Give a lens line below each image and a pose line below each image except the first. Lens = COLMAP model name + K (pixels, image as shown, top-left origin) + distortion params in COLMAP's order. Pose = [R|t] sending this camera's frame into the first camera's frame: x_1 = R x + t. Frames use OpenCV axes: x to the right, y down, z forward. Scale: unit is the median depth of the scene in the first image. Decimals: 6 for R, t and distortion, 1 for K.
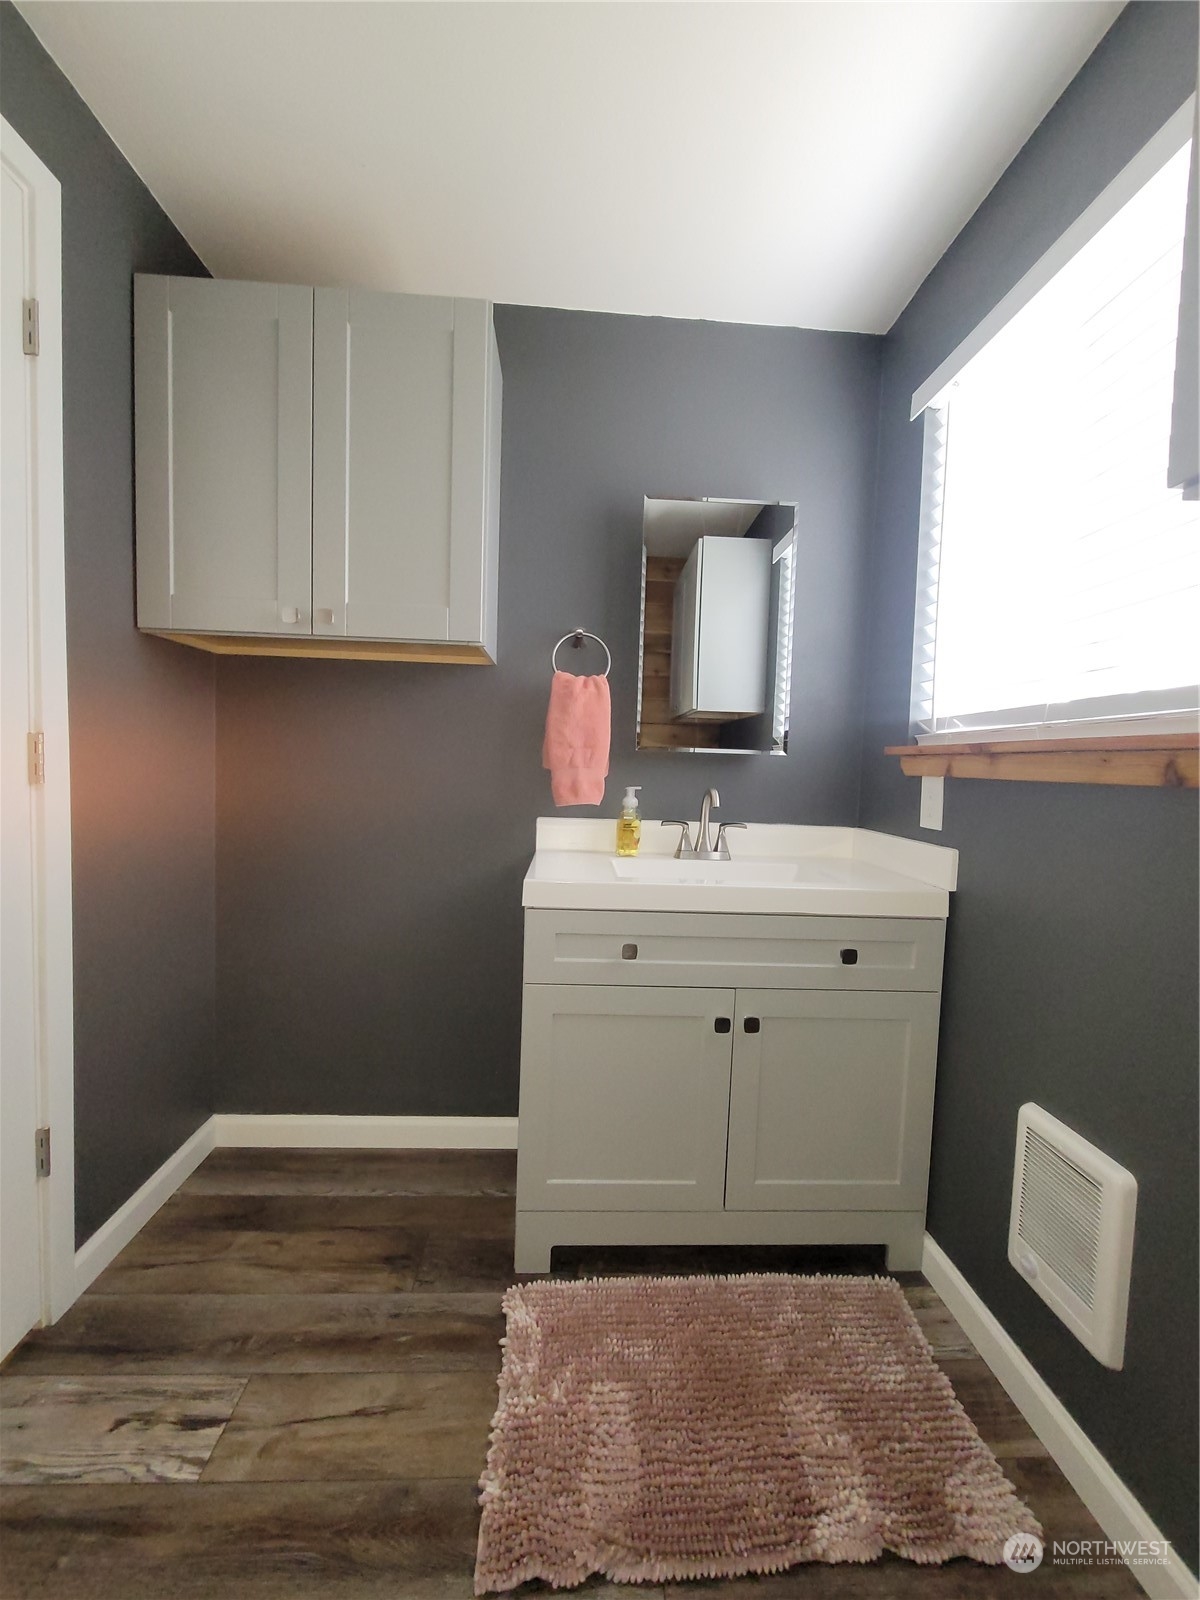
lens RADIAL K [[649.7, 0, 600.0], [0, 649.7, 800.0], [0, 0, 1]] dist [0.000514, 0.000296]
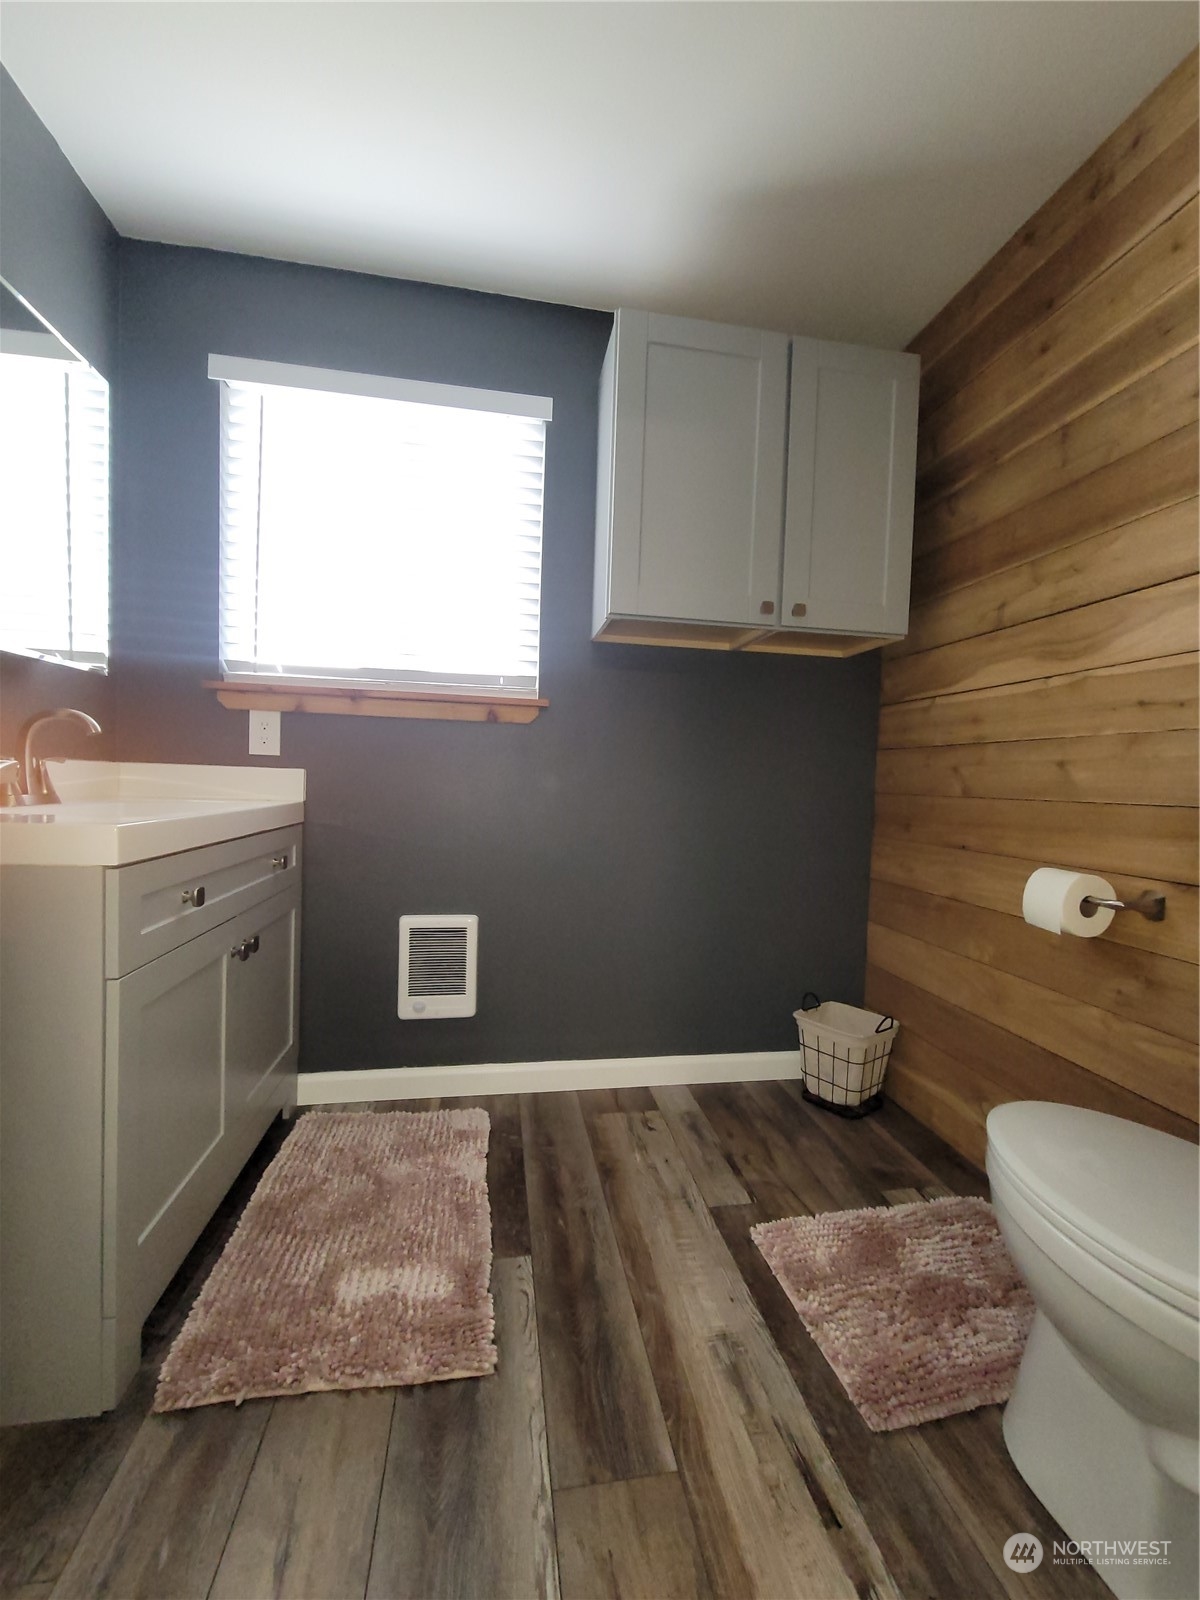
lens RADIAL K [[649.7, 0, 600.0], [0, 649.7, 800.0], [0, 0, 1]] dist [0.000514, 0.000296]
pose [[-0.103606, -0.072429, 0.991978, -0.840507], [0.020731, 0.996971, 0.074959, 0.056694], [-0.994402, 0.028331, -0.101791, 0.570160]]
